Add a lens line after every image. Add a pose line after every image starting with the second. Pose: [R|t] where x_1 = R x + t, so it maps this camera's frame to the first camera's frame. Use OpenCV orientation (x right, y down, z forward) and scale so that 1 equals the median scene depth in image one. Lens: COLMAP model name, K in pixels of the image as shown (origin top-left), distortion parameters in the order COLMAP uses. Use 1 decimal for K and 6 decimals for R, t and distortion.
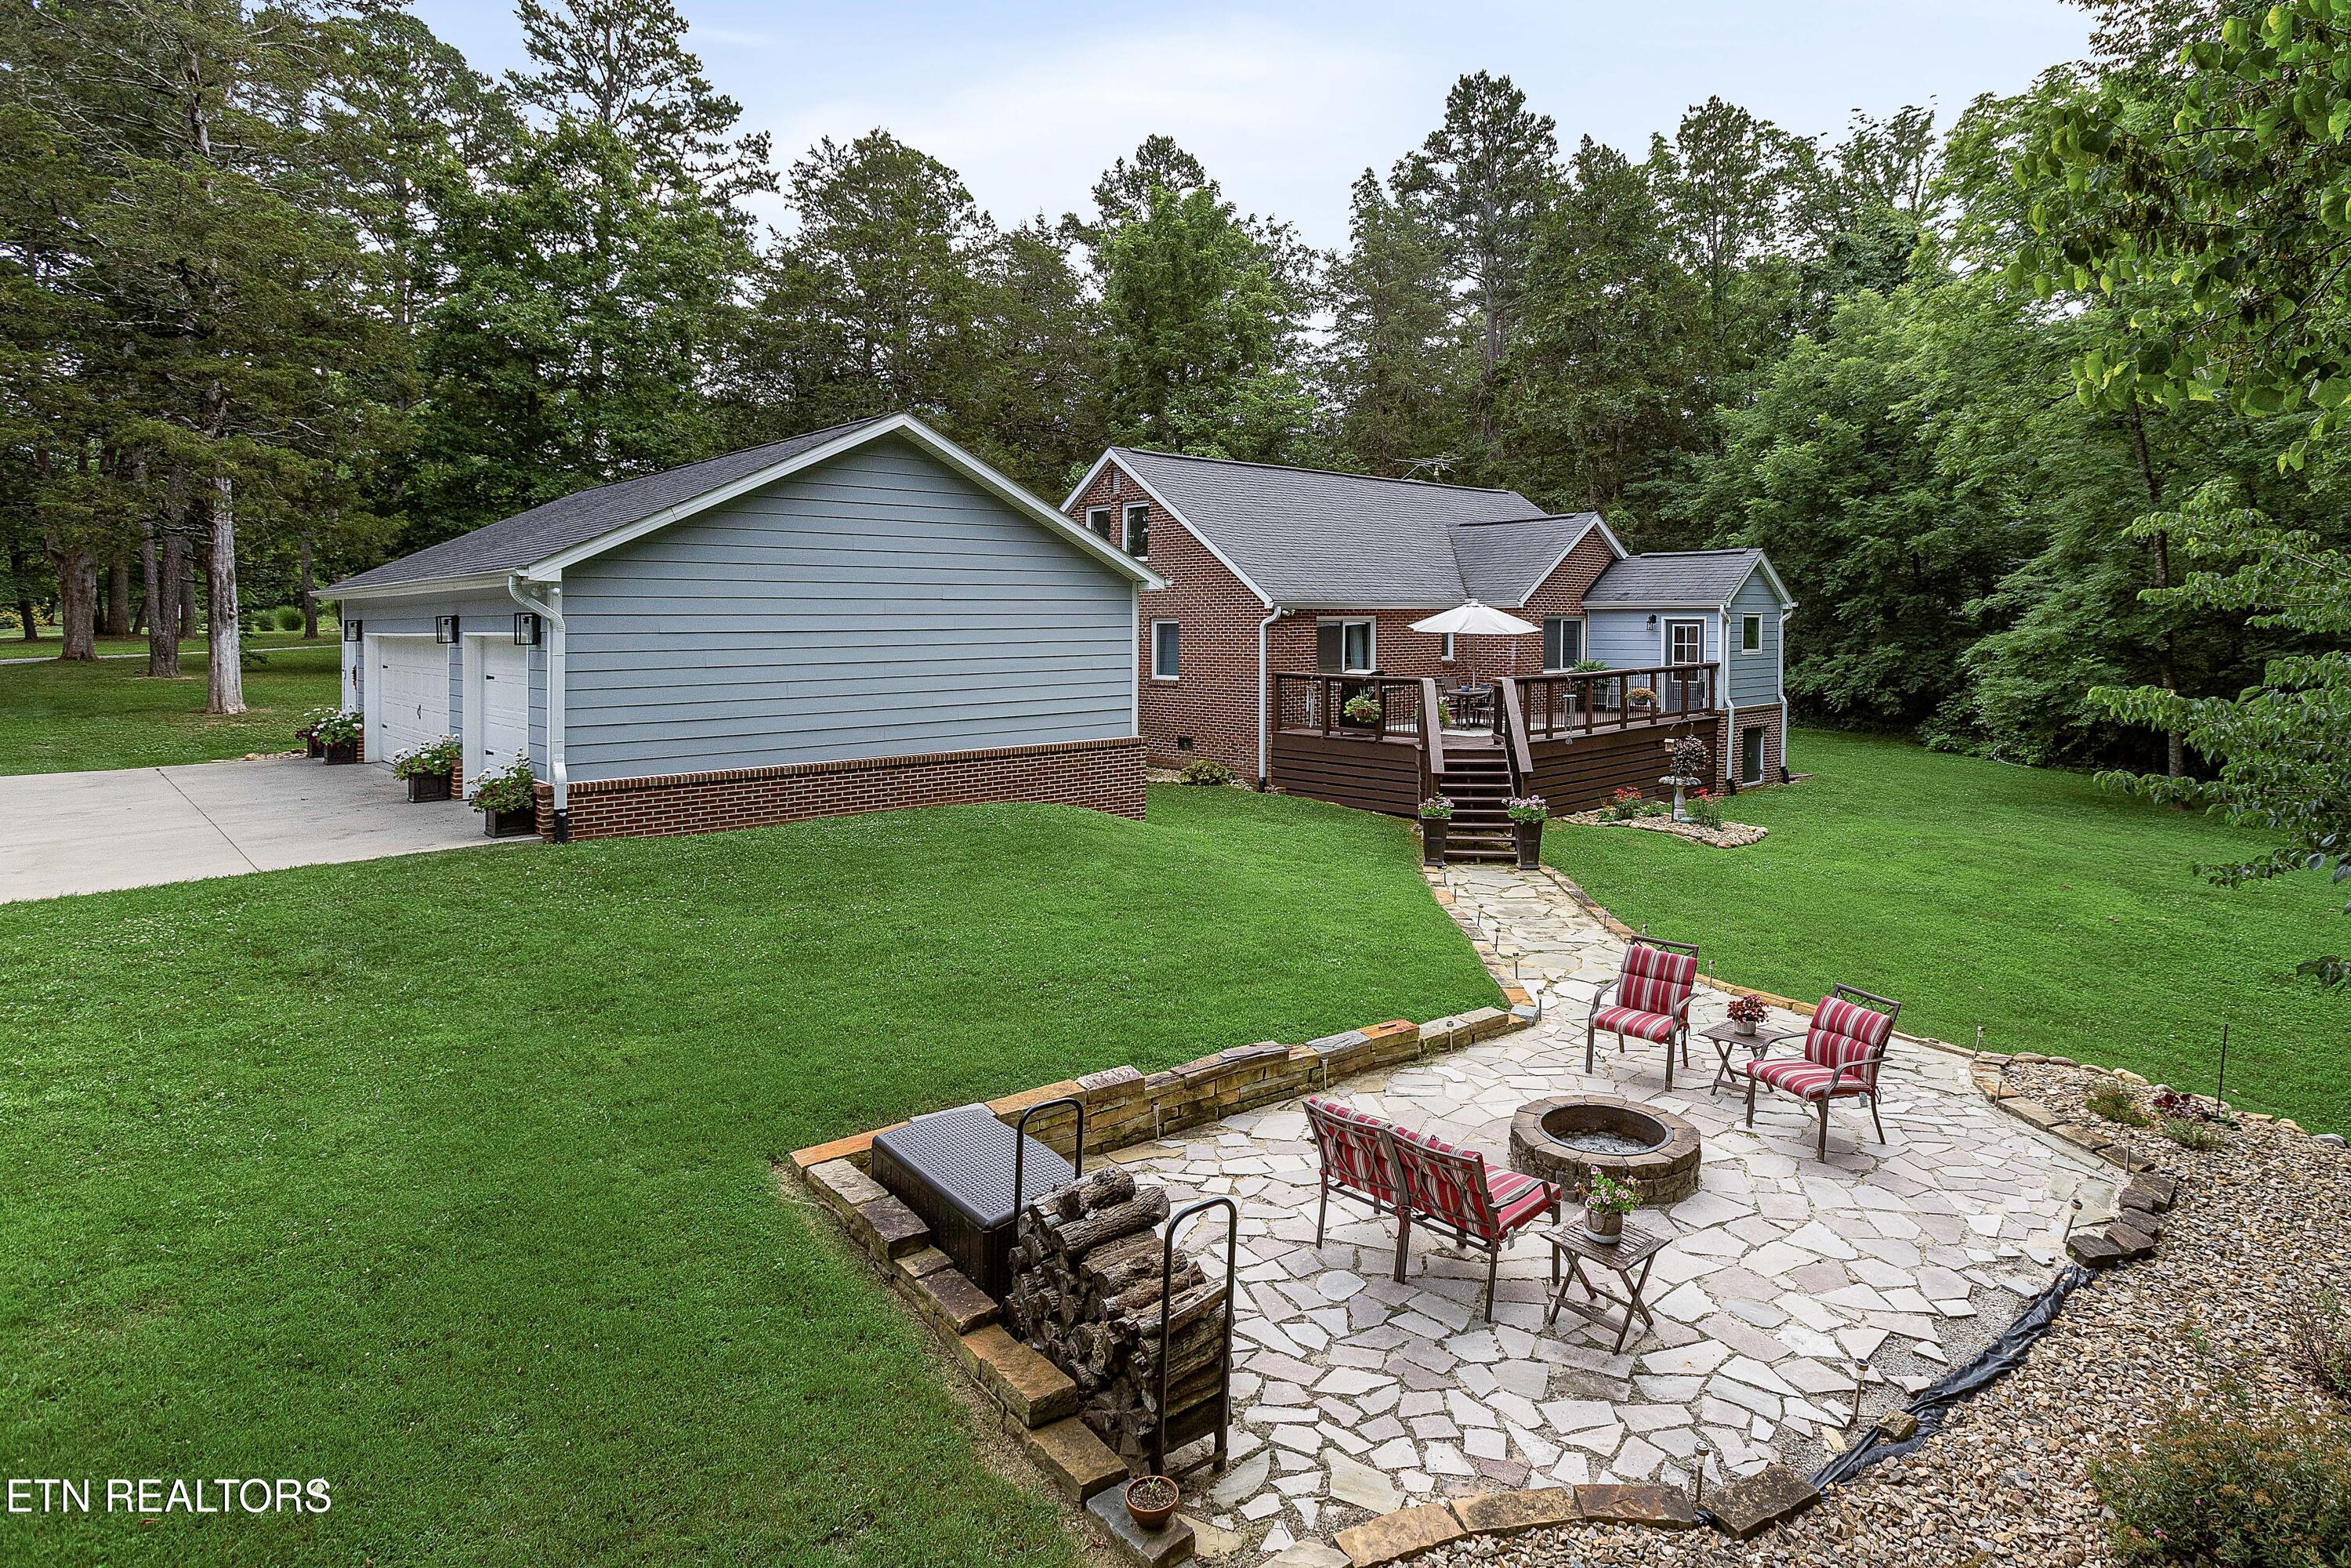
lens RADIAL K [[1326.6, 0, 1175.5], [0, 1326.6, 784.0], [0, 0, 1]] dist [-0.001047, 0.000071]
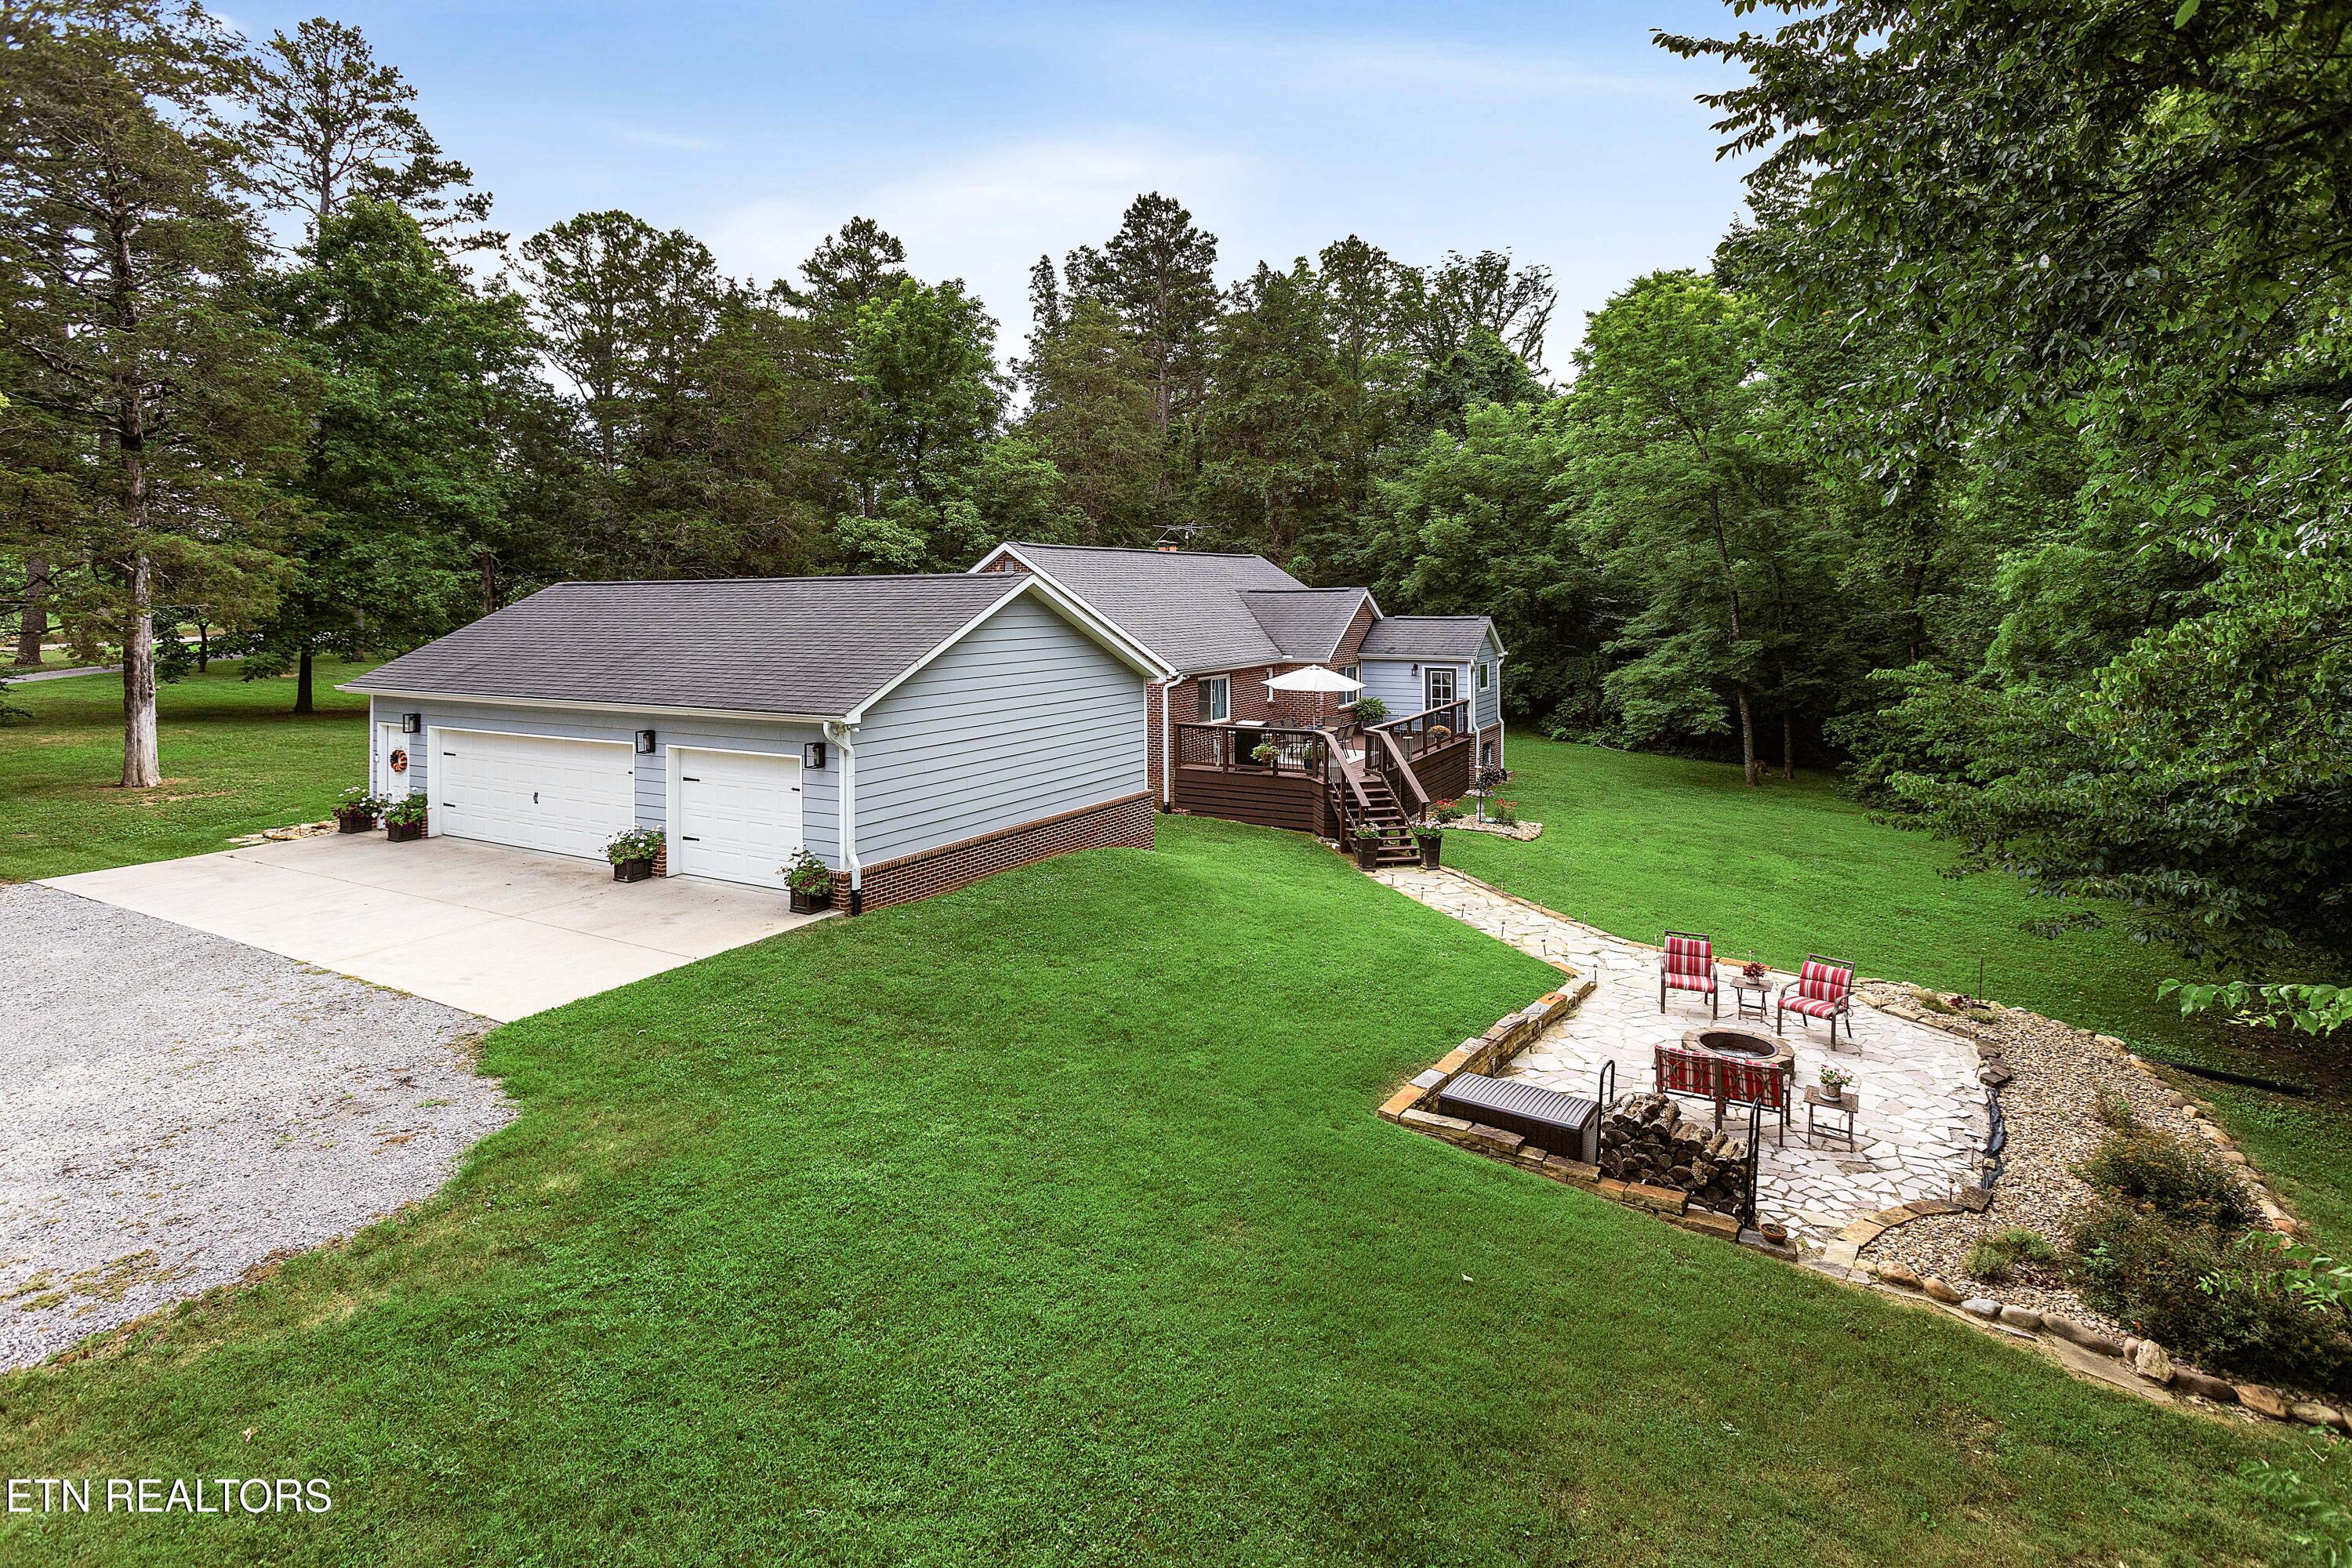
lens RADIAL K [[1103.7, 0, 1176.0], [0, 1103.7, 784.0], [0, 0, 1]] dist [-0.001423, 0.000363]
pose [[0.973402, -0.053848, 0.222685, -0.174508], [0.052044, 0.998547, 0.013967, -0.038778], [-0.223114, -0.002006, 0.974790, -0.077237]]
